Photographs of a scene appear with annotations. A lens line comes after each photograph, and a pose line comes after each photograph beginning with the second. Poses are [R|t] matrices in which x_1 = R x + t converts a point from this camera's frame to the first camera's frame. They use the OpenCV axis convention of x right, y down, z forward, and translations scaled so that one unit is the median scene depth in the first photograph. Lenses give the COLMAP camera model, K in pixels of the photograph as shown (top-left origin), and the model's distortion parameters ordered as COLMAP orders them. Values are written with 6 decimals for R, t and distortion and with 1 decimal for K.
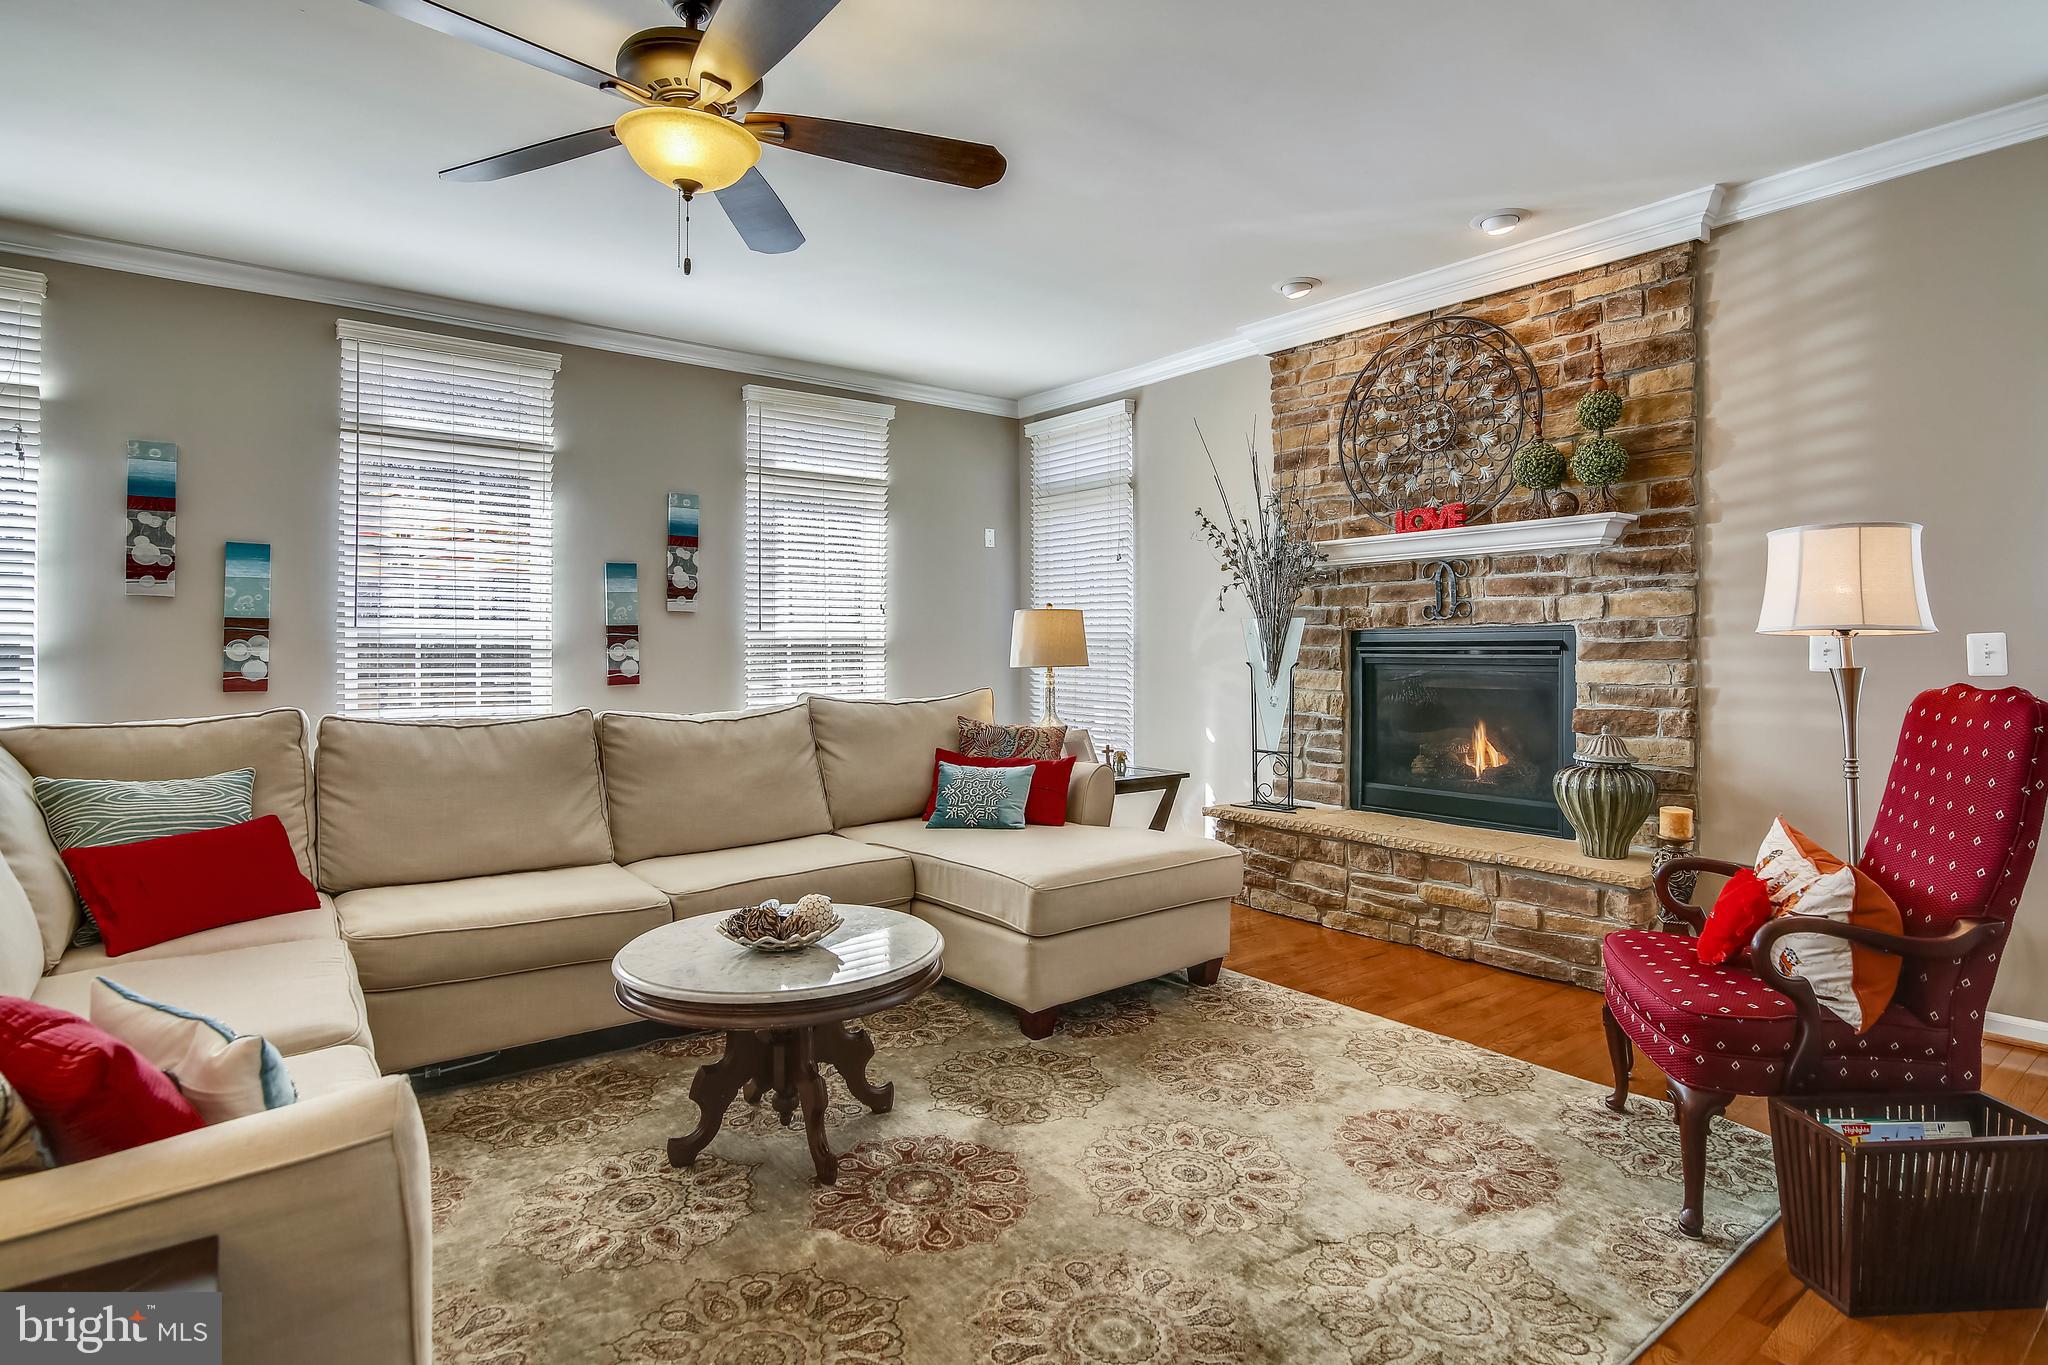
lens RADIAL K [[1049.8, 0, 1017.3], [0, 1049.8, 643.1], [0, 0, 1]] dist [-0.014340, 0.001097]
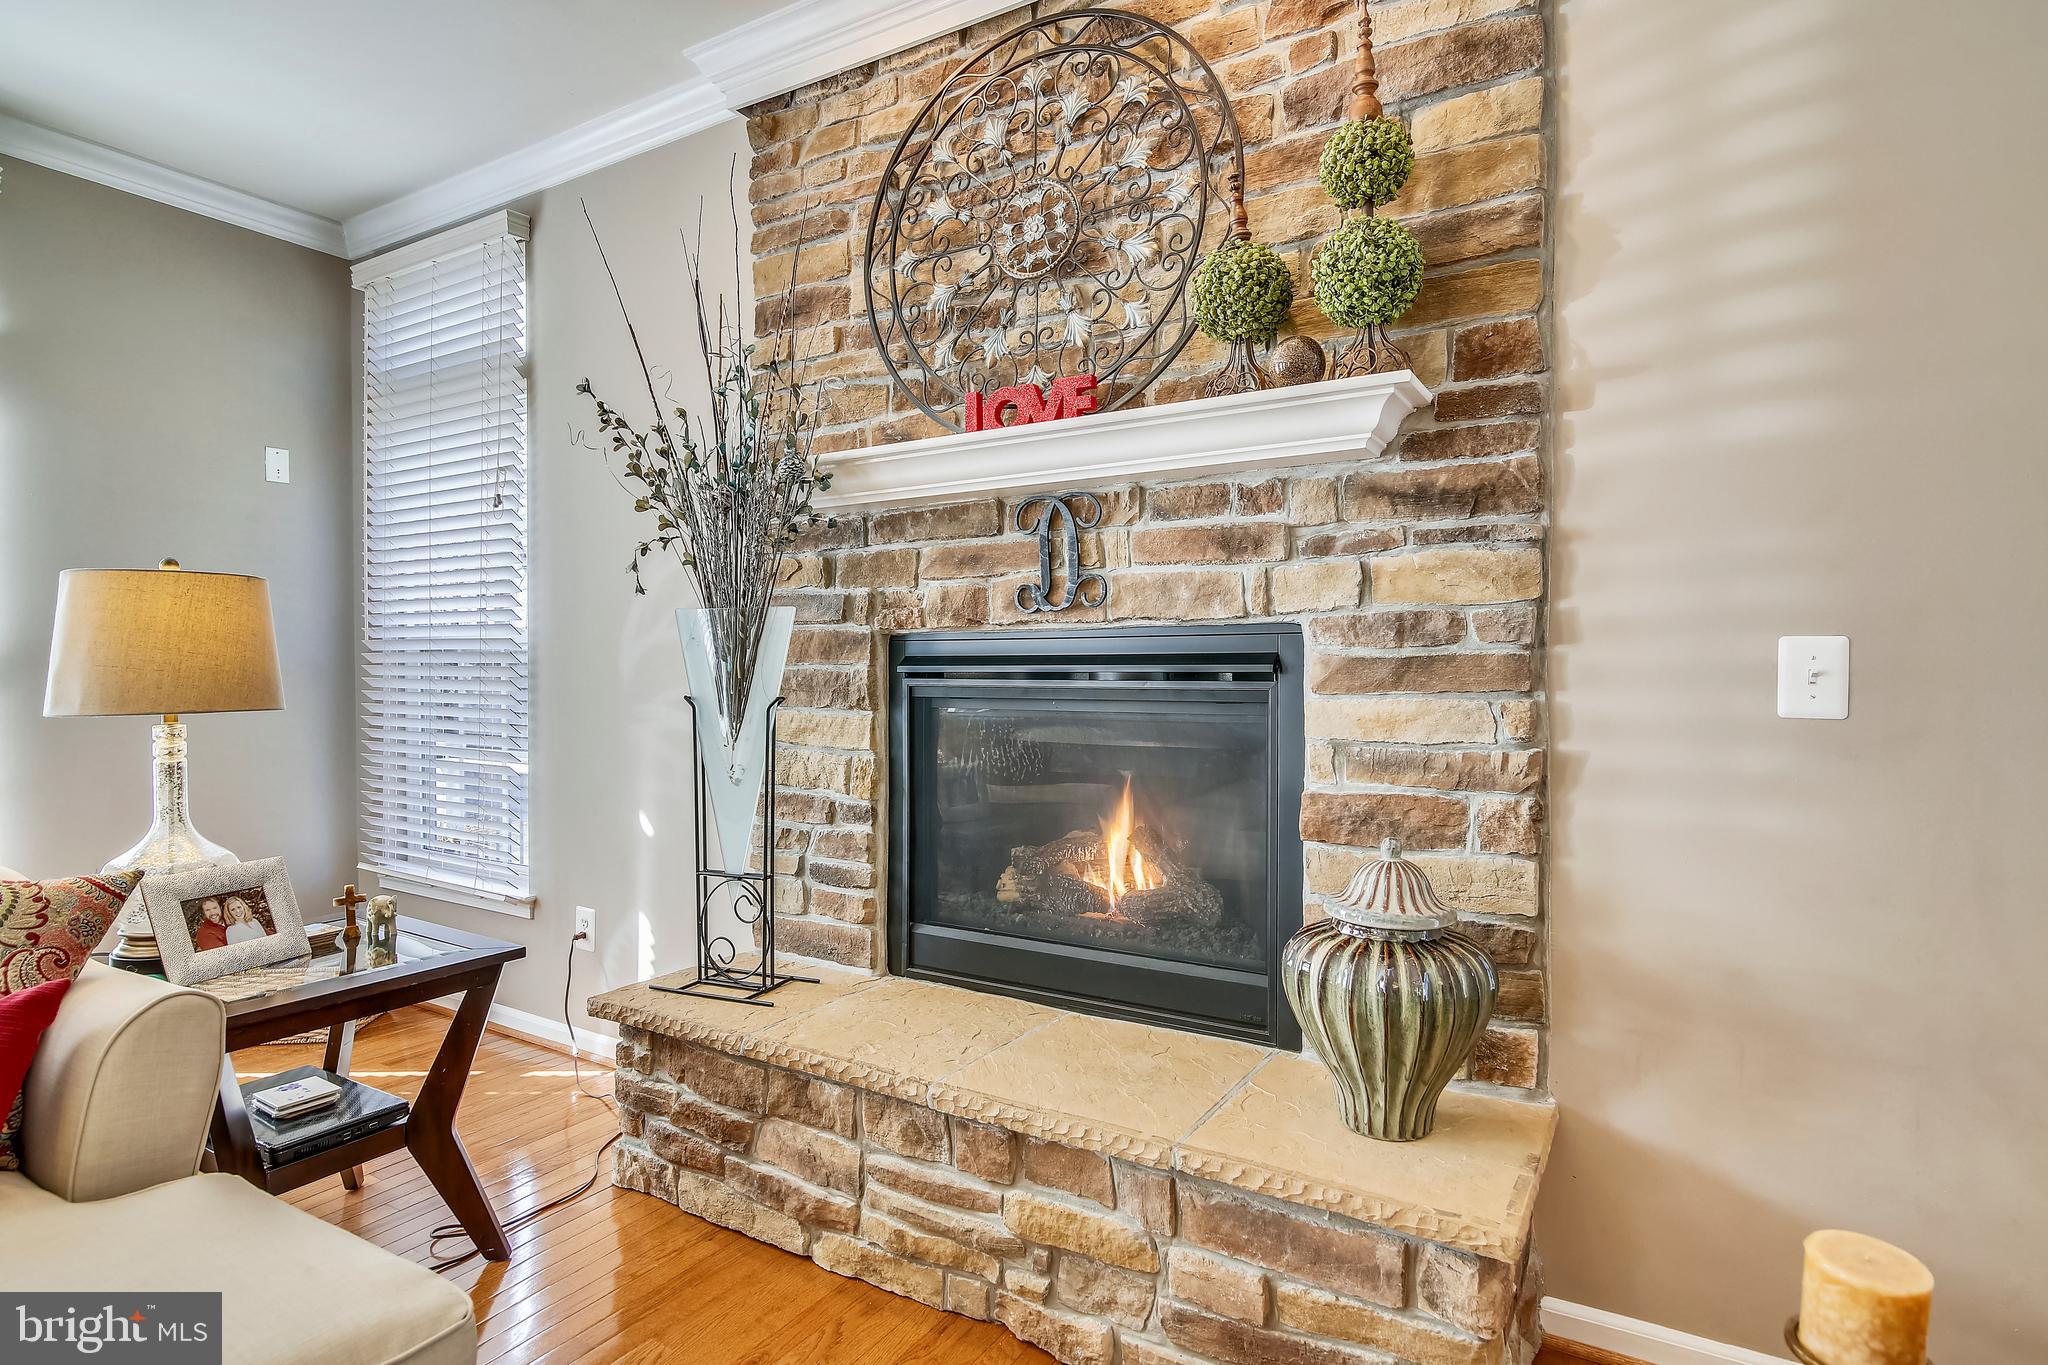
lens RADIAL K [[1049.8, 0, 1022.6], [0, 1049.8, 680.3], [0, 0, 1]] dist [-0.014340, 0.001097]
pose [[0.932751, -0.003910, 0.360501, 0.219347], [-0.002068, 0.999867, 0.016194, 0.002606], [-0.360516, -0.015851, 0.932618, 0.555940]]
